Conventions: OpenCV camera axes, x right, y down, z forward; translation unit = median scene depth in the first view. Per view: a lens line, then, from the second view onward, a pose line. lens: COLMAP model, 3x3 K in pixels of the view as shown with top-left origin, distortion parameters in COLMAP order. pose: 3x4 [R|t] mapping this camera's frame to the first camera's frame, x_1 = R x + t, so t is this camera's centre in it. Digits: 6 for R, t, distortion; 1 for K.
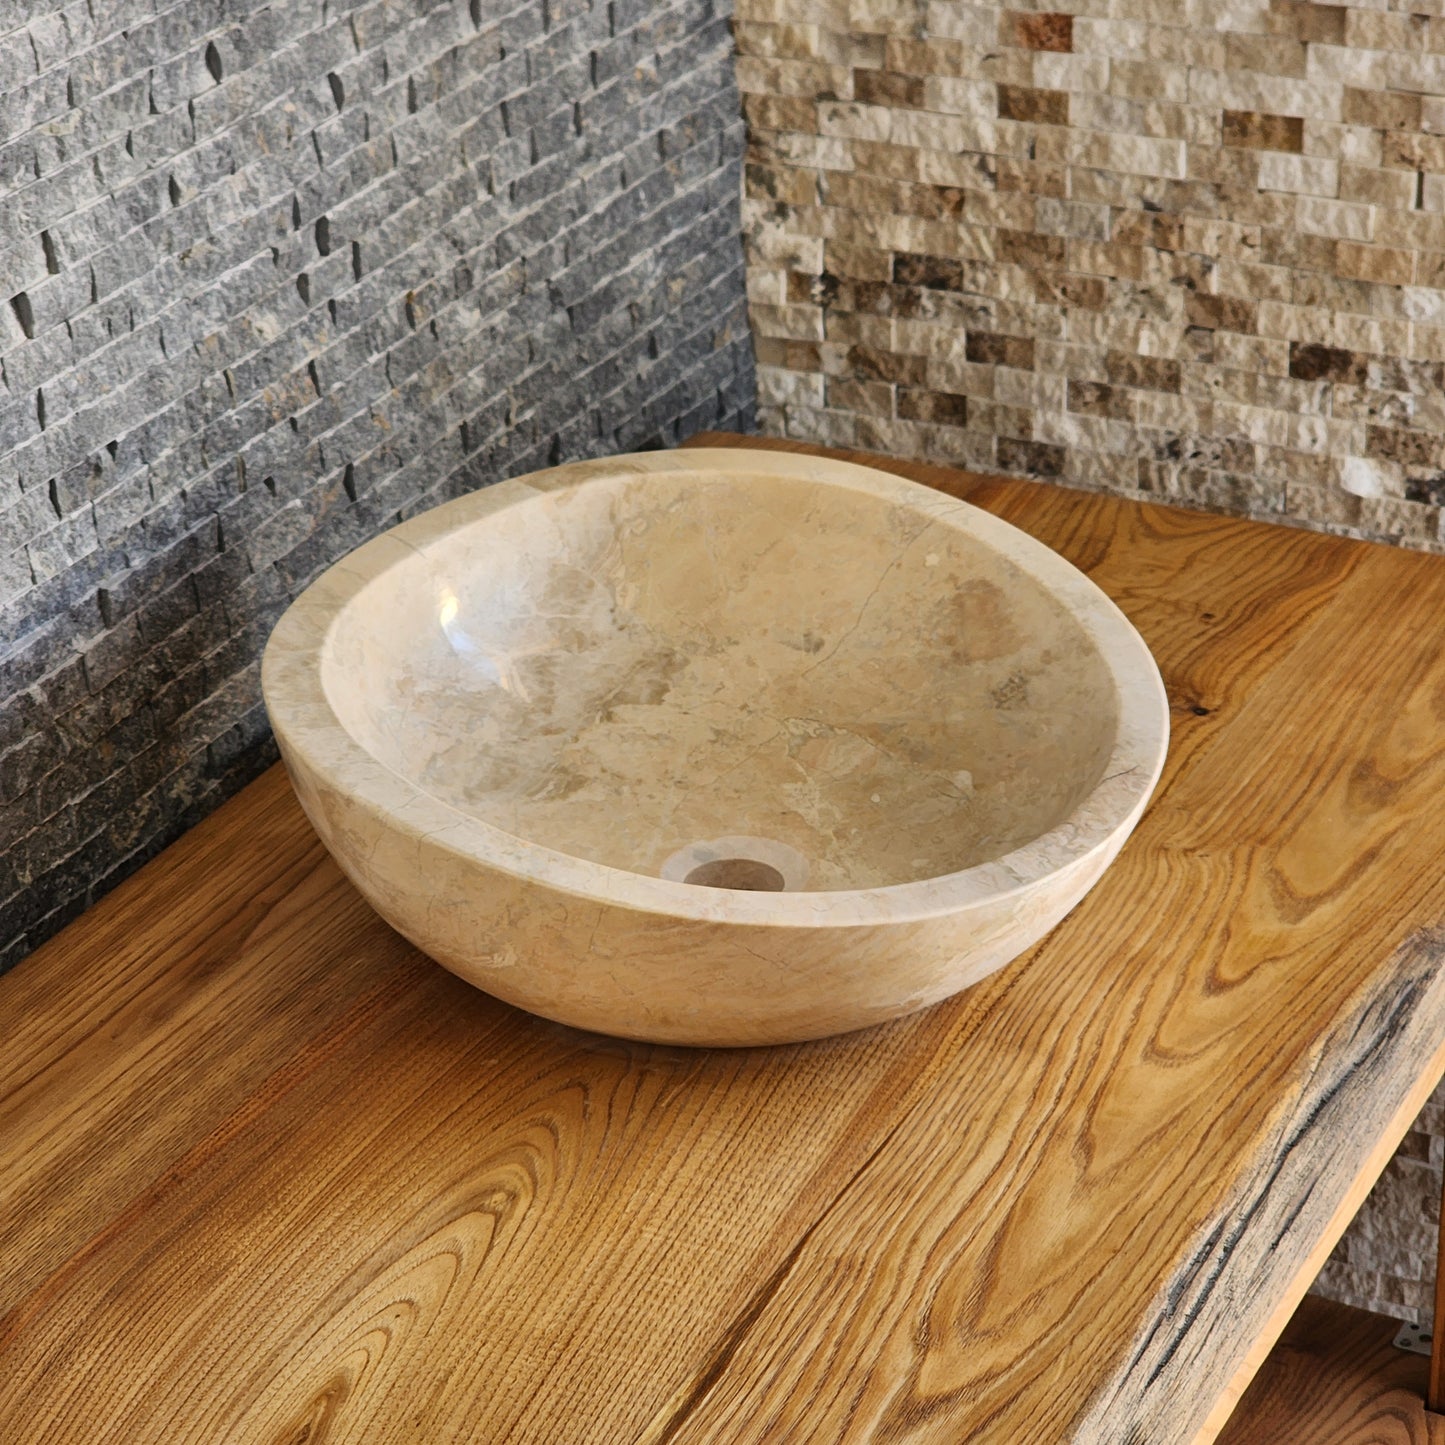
lens RADIAL K [[3778.2, 0, 757.6], [0, 3778.2, 717.9], [0, 0, 1]] dist [-0.721984, 11.387330]
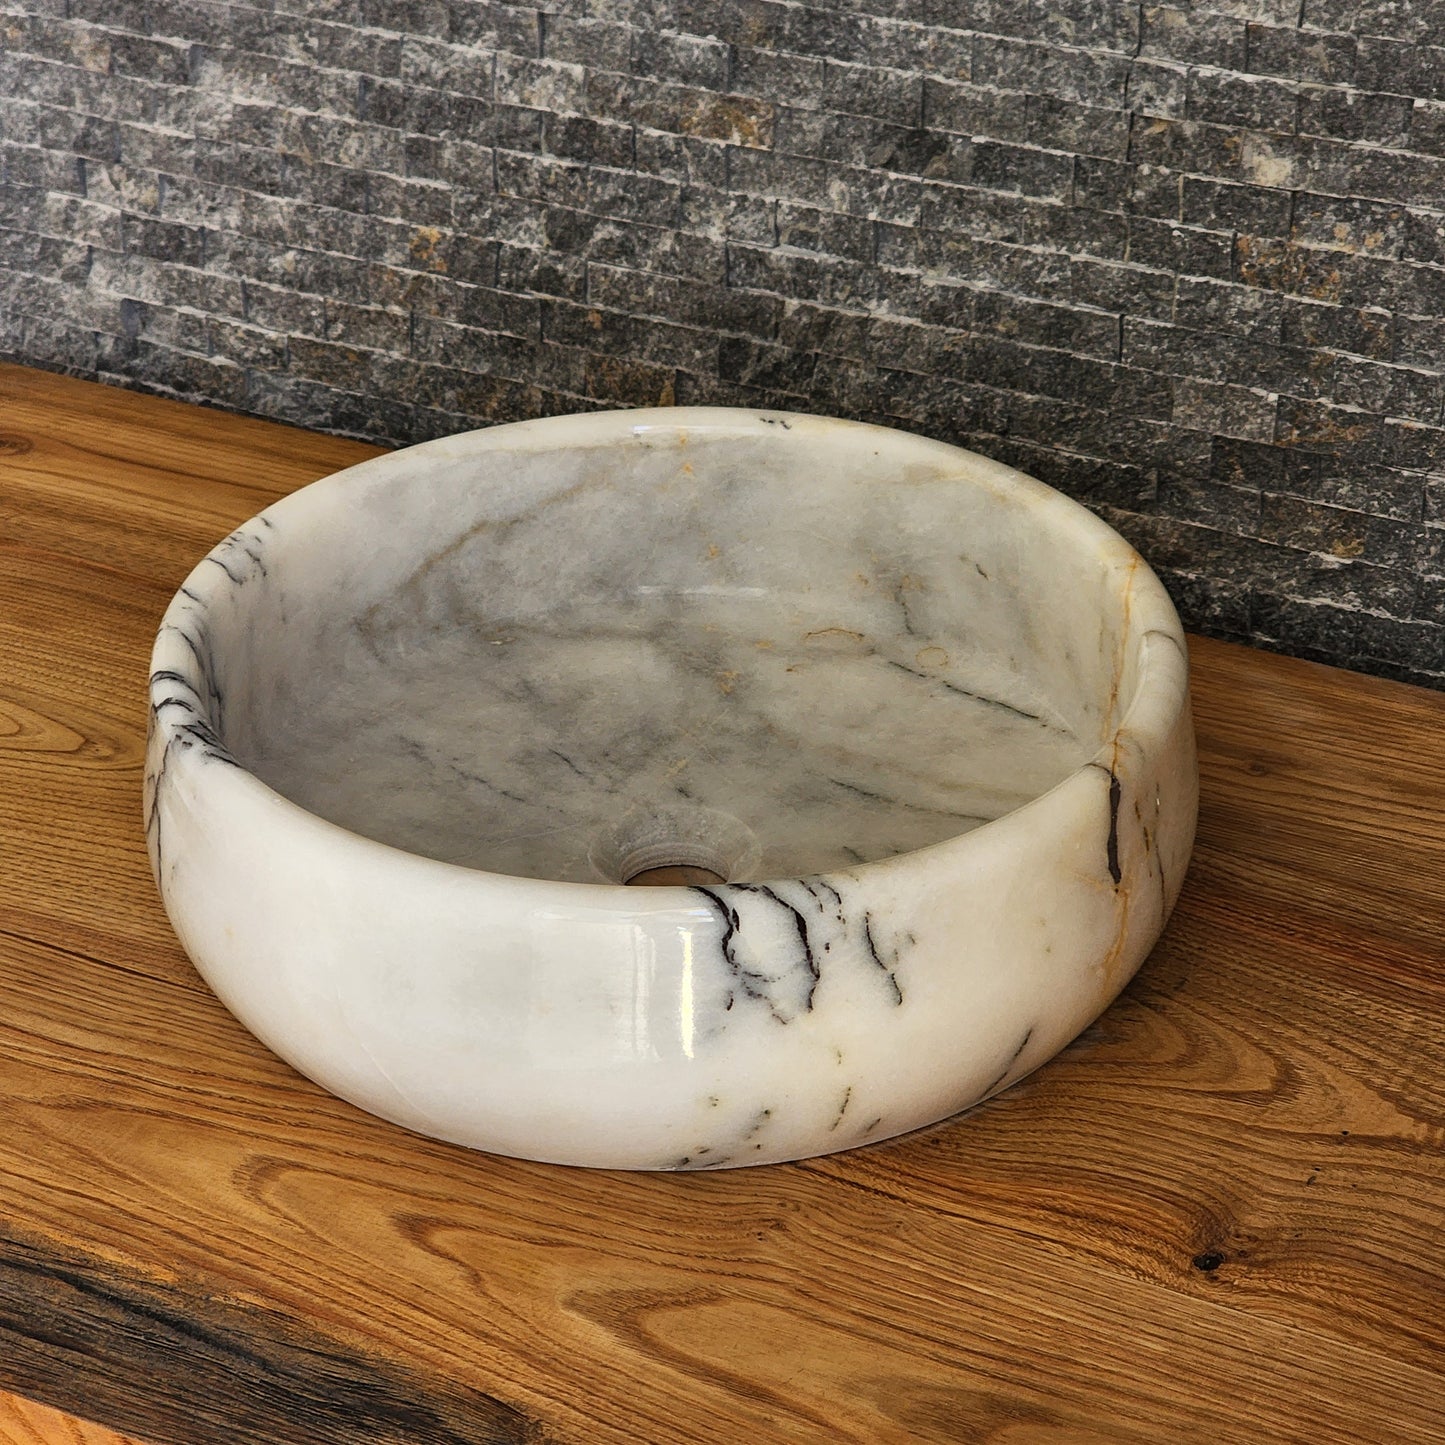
lens RADIAL K [[3755.2, 0, 718.4], [0, 3755.2, 752.2], [0, 0, 1]] dist [-0.423718, 5.893573]
pose [[-0.009379, 0.532049, -0.846662, 0.638084], [-0.455722, 0.751383, 0.477223, -0.347844], [0.890073, 0.390318, 0.235419, 0.757964]]
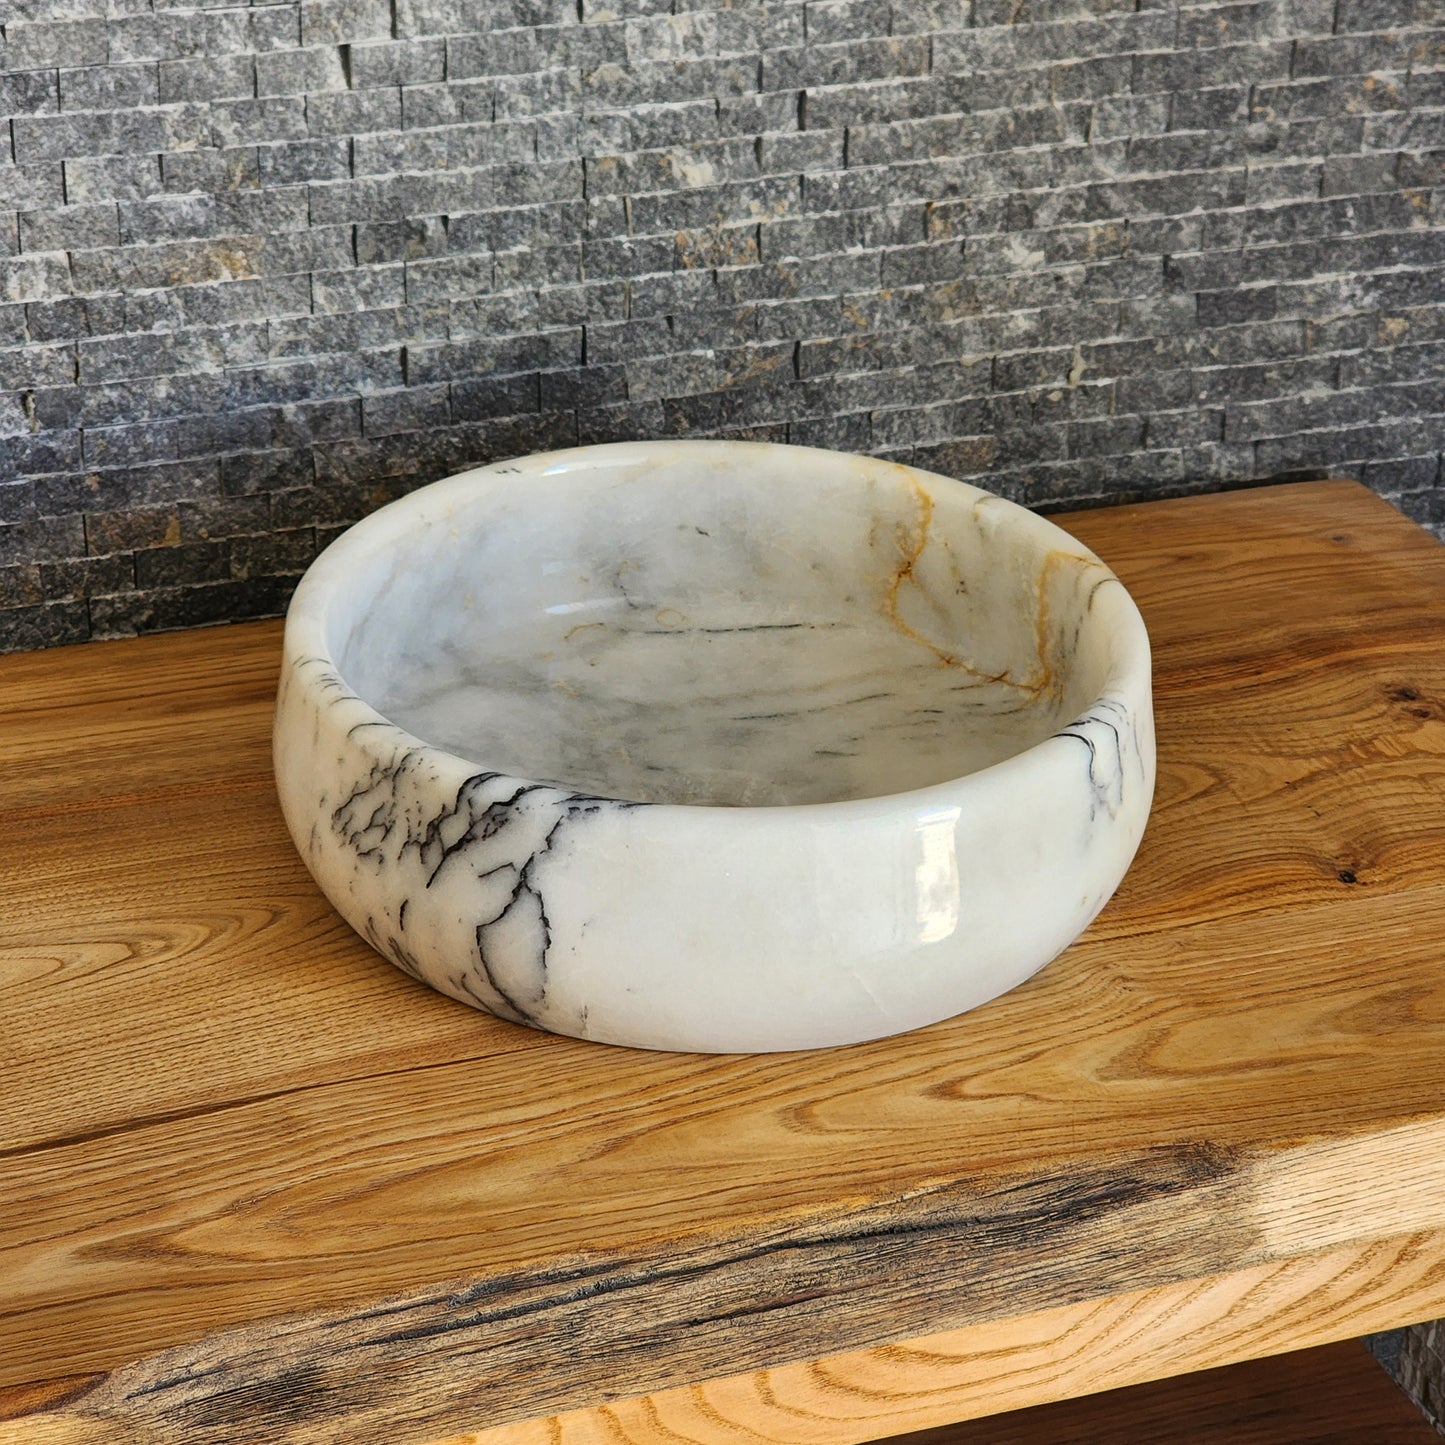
lens RADIAL K [[3778.2, 0, 757.6], [0, 3778.2, 717.9], [0, 0, 1]] dist [-0.721984, 11.387330]
pose [[0.741767, 0.356316, -0.568173, 0.519493], [-0.357123, 0.926942, 0.115074, -0.091418], [0.567666, 0.117550, 0.814824, 0.197657]]
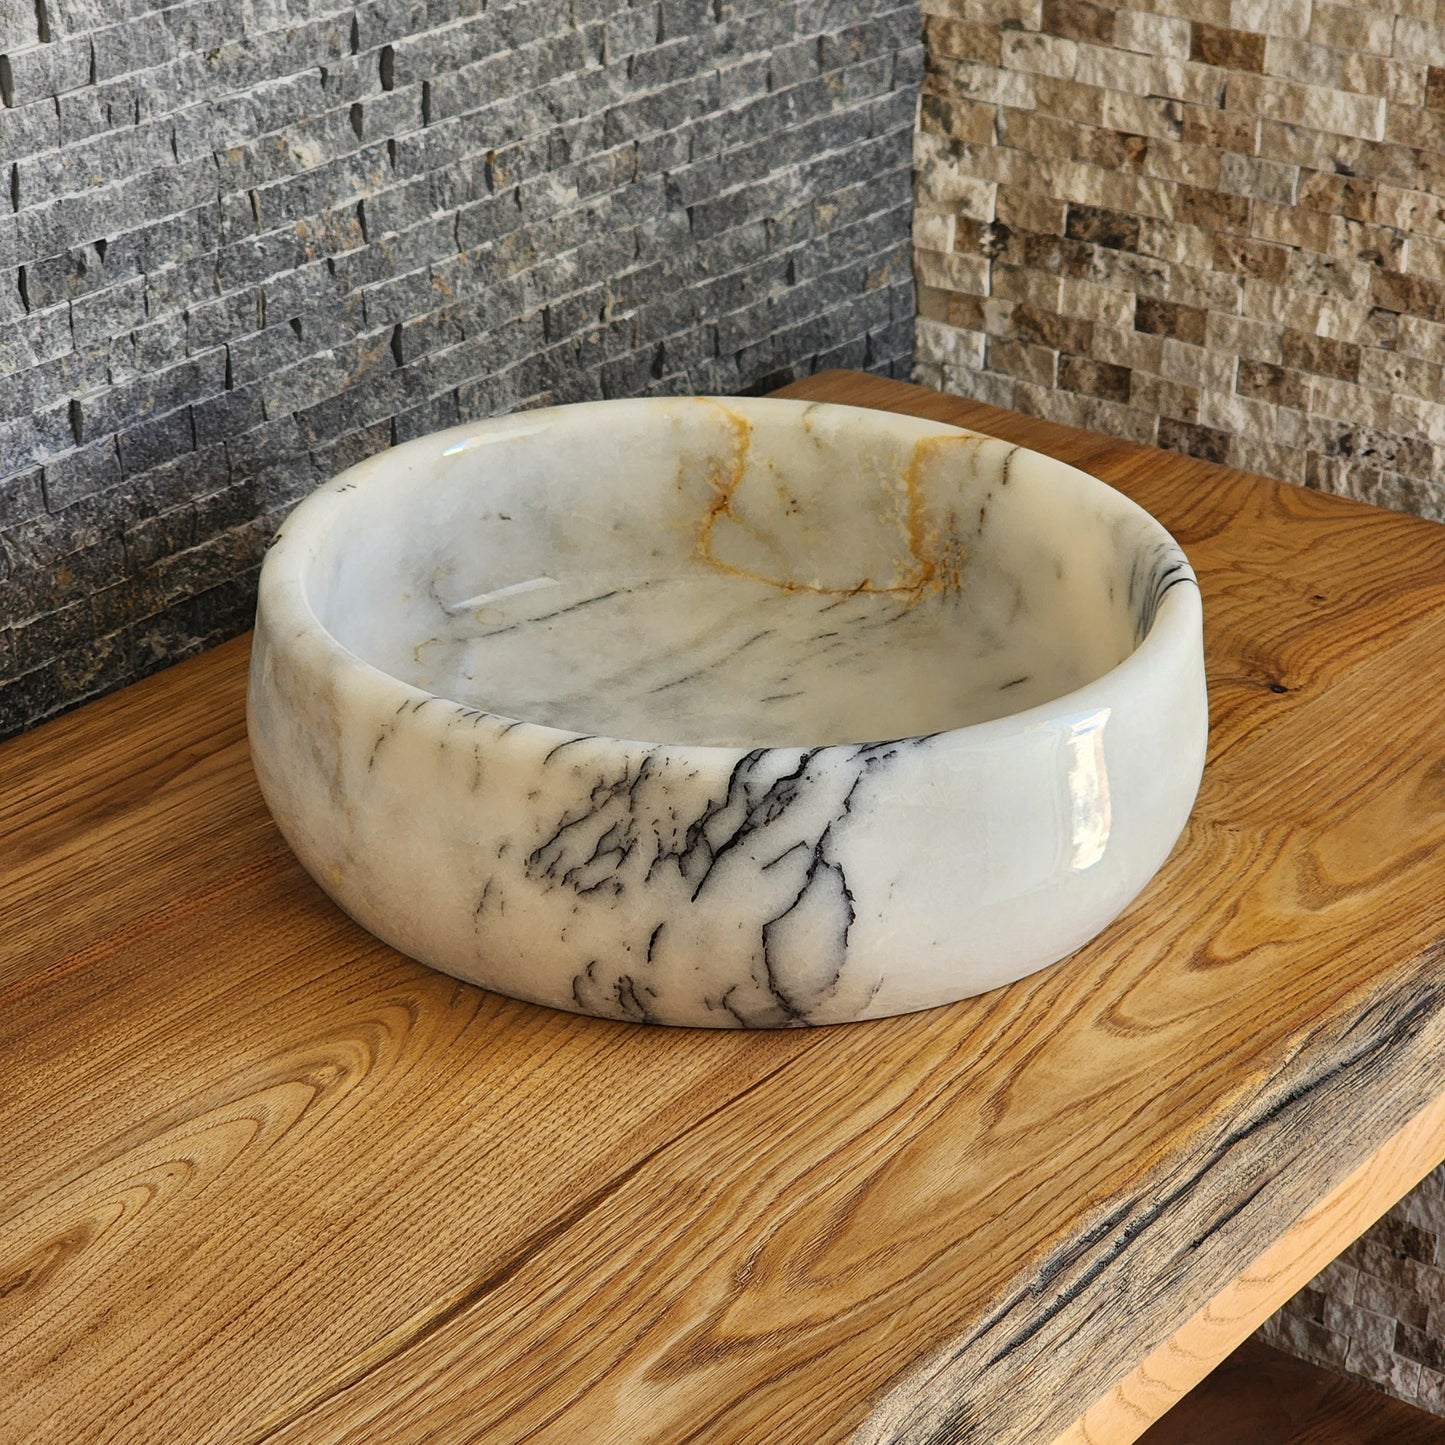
lens RADIAL K [[3754.6, 0, 744.2], [0, 3754.6, 720.8], [0, 0, 1]] dist [-0.279793, 3.760500]
pose [[0.985468, 0.117443, -0.122722, 0.106051], [-0.122296, 0.991953, -0.032761, 0.052109], [0.117887, 0.047294, 0.991900, 0.104356]]
